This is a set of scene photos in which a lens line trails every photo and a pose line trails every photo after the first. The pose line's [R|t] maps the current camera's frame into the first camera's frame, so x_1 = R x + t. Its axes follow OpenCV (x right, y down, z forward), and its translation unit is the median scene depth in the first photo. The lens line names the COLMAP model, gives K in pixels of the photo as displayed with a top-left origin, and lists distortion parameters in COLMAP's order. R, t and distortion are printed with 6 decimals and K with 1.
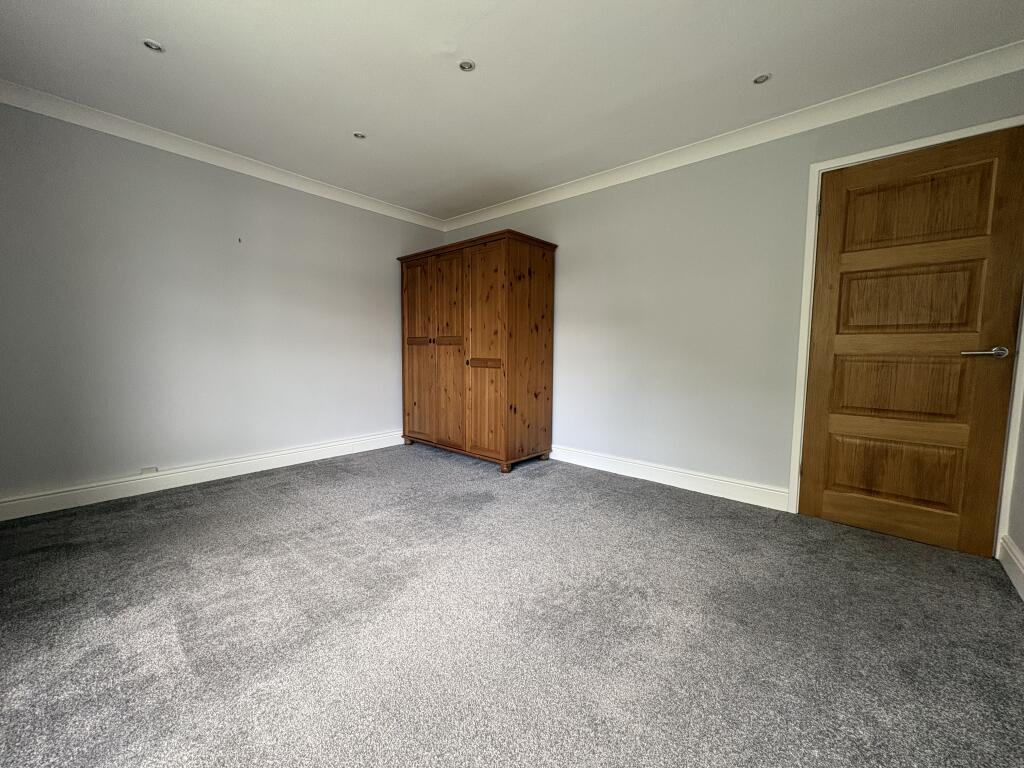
lens RADIAL K [[407.7, 0, 512.0], [0, 407.7, 384.0], [0, 0, 1]] dist [0.000205, 0.000089]
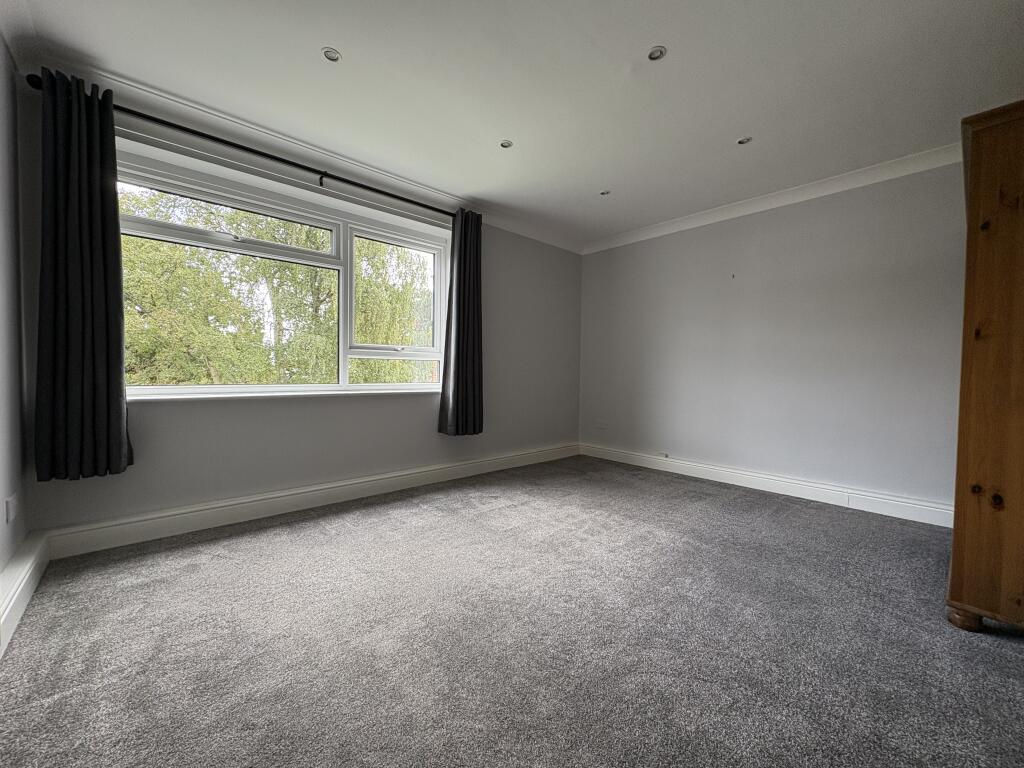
lens RADIAL K [[419.3, 0, 528.7], [0, 419.3, 385.7], [0, 0, 1]] dist [0.000961, 0.000152]
pose [[-0.094848, 0.018966, -0.995311, 0.801883], [-0.103612, 0.994200, 0.028819, -0.032510], [0.990085, 0.105860, -0.092333, 0.823267]]
